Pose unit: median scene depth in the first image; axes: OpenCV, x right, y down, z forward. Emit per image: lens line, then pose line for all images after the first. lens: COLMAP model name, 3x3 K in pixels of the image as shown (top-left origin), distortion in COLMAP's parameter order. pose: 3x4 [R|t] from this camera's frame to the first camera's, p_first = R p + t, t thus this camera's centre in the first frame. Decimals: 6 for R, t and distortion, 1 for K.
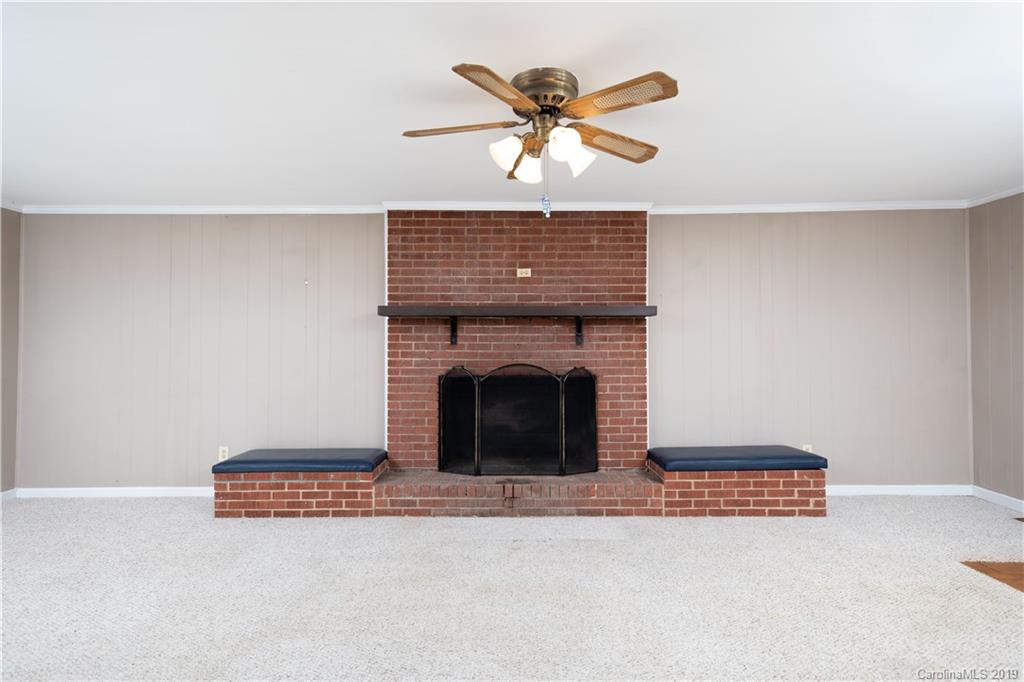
lens RADIAL K [[528.8, 0, 516.0], [0, 528.8, 343.3], [0, 0, 1]] dist [-0.000678, -0.000385]
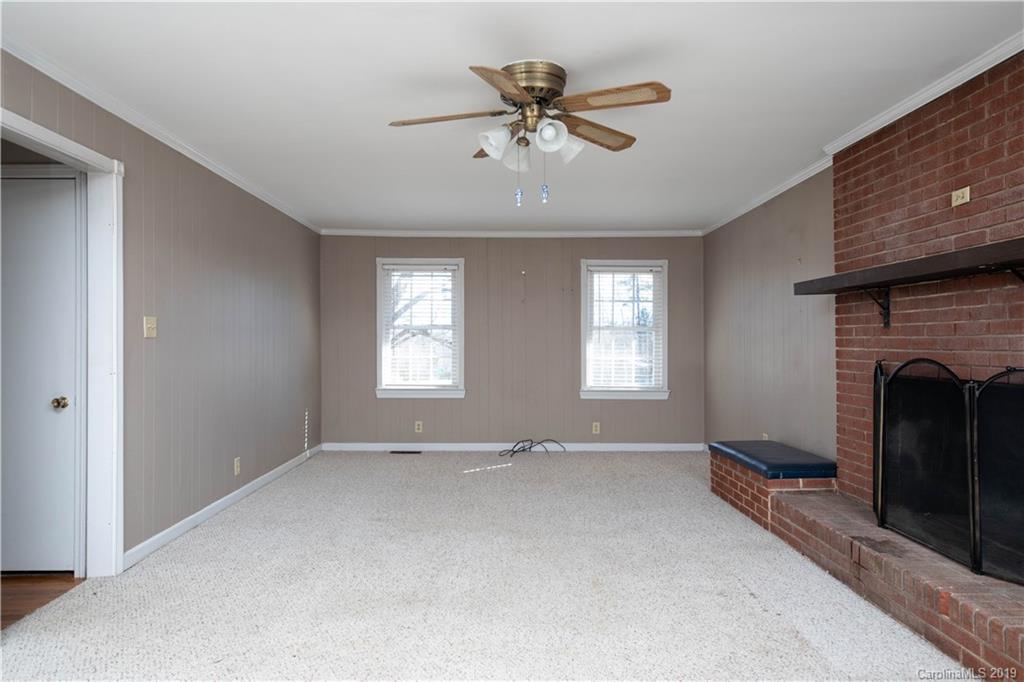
lens RADIAL K [[663.6, 0, 514.8], [0, 663.6, 341.1], [0, 0, 1]] dist [0.013863, 0.009658]
pose [[0.021119, -0.002722, -0.999773, 0.716390], [0.017044, 0.999852, -0.002362, 0.013304], [0.999632, -0.016990, 0.021162, 0.509623]]
